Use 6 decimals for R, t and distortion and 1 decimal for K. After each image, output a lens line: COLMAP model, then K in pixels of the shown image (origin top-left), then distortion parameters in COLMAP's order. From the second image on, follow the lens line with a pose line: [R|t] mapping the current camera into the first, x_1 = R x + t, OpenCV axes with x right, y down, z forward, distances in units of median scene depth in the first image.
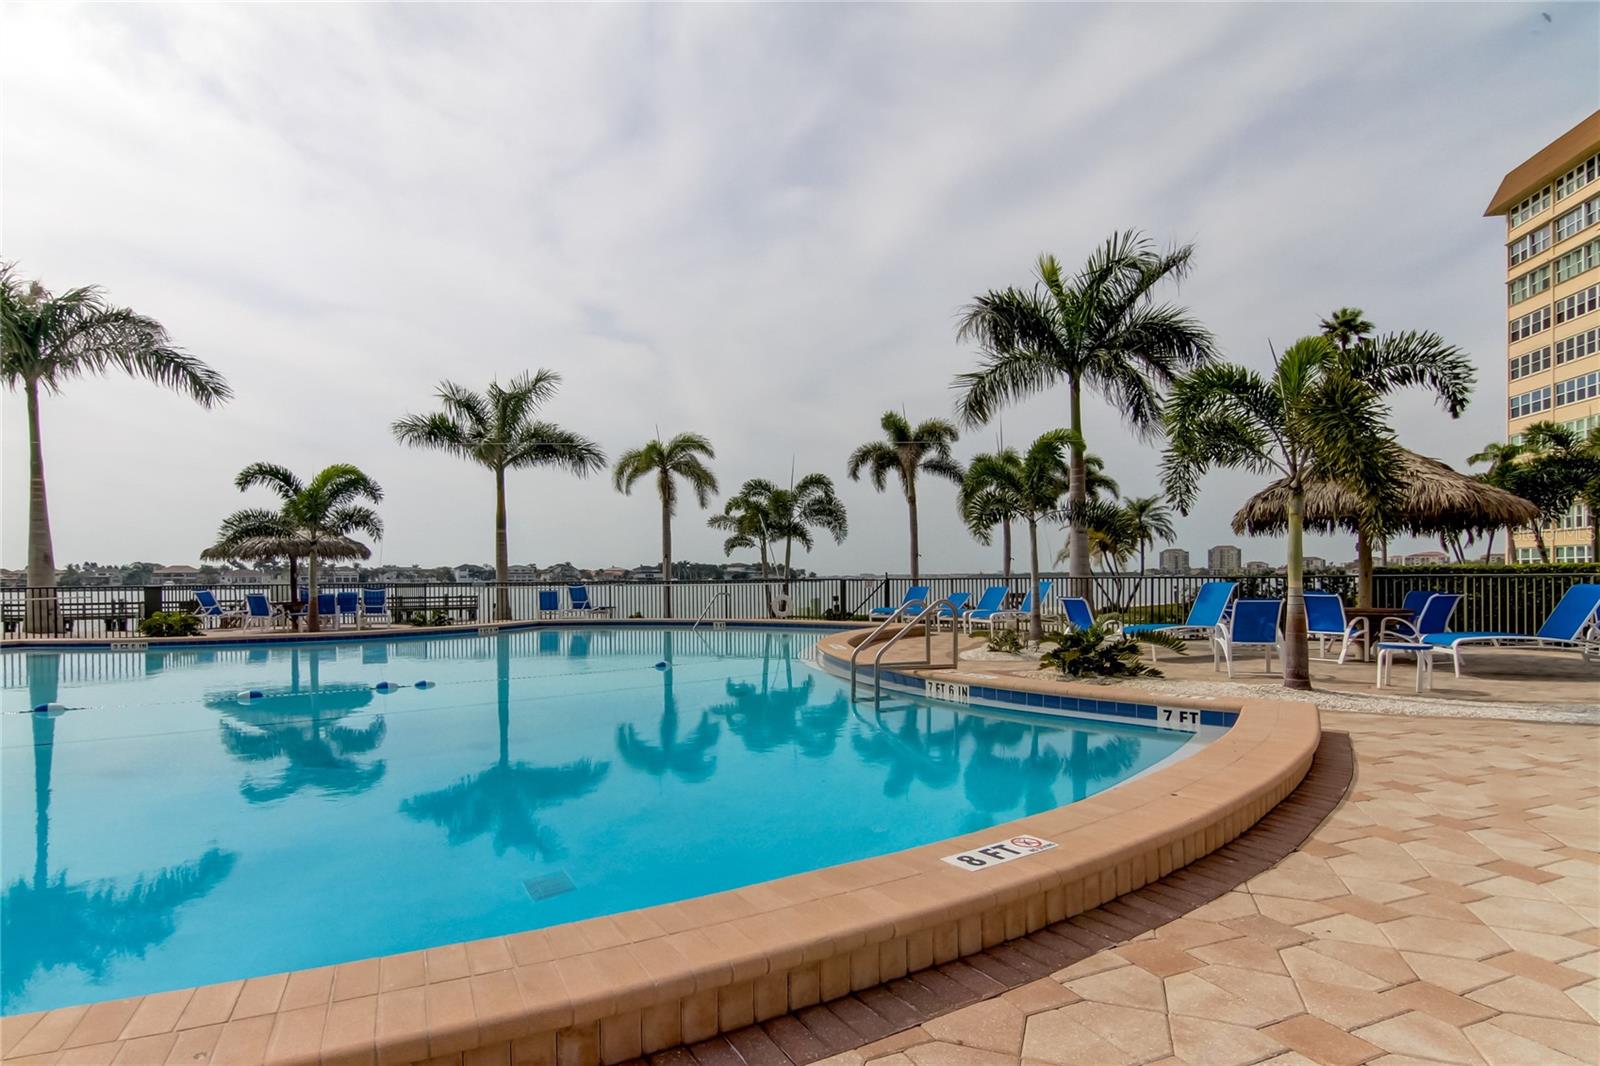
lens RADIAL K [[822.5, 0, 767.6], [0, 822.5, 593.3], [0, 0, 1]] dist [0.005723, 0.000515]
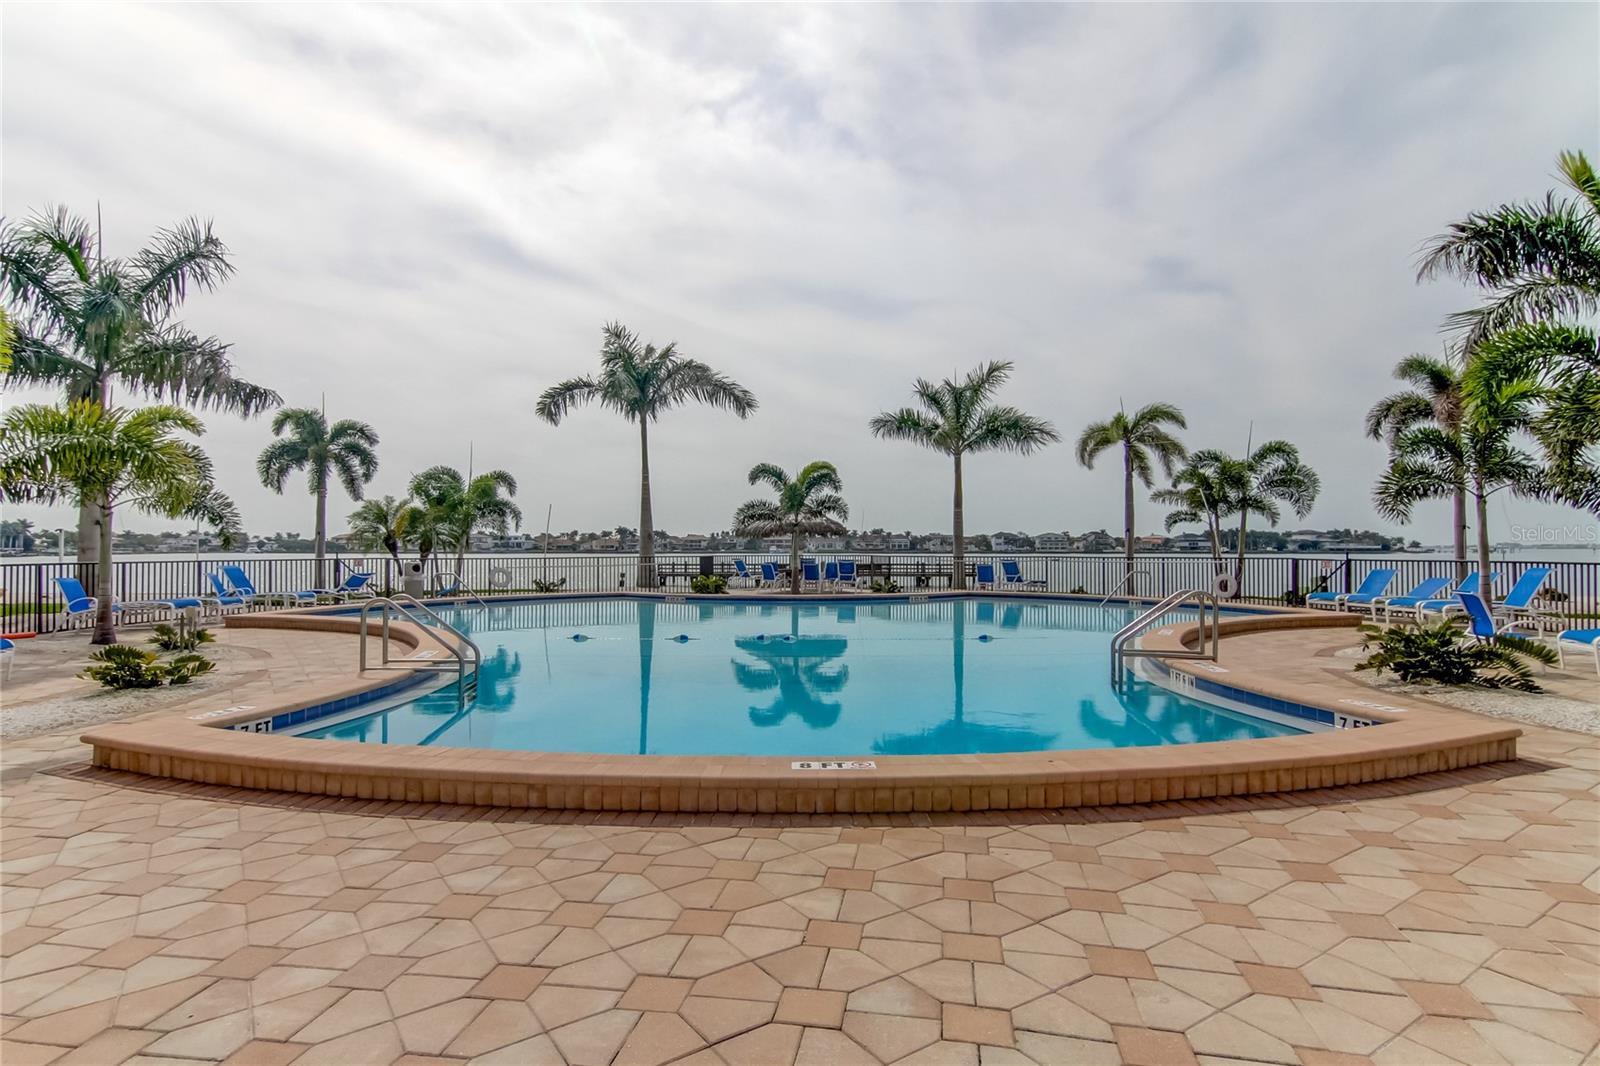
lens RADIAL K [[813.1, 0, 802.5], [0, 813.1, 544.4], [0, 0, 1]] dist [0.015387, -0.011541]
pose [[0.833231, 0.005054, -0.552902, 0.131646], [-0.016548, 0.999738, -0.015799, -0.009168], [0.552678, 0.022313, 0.833096, -0.038340]]
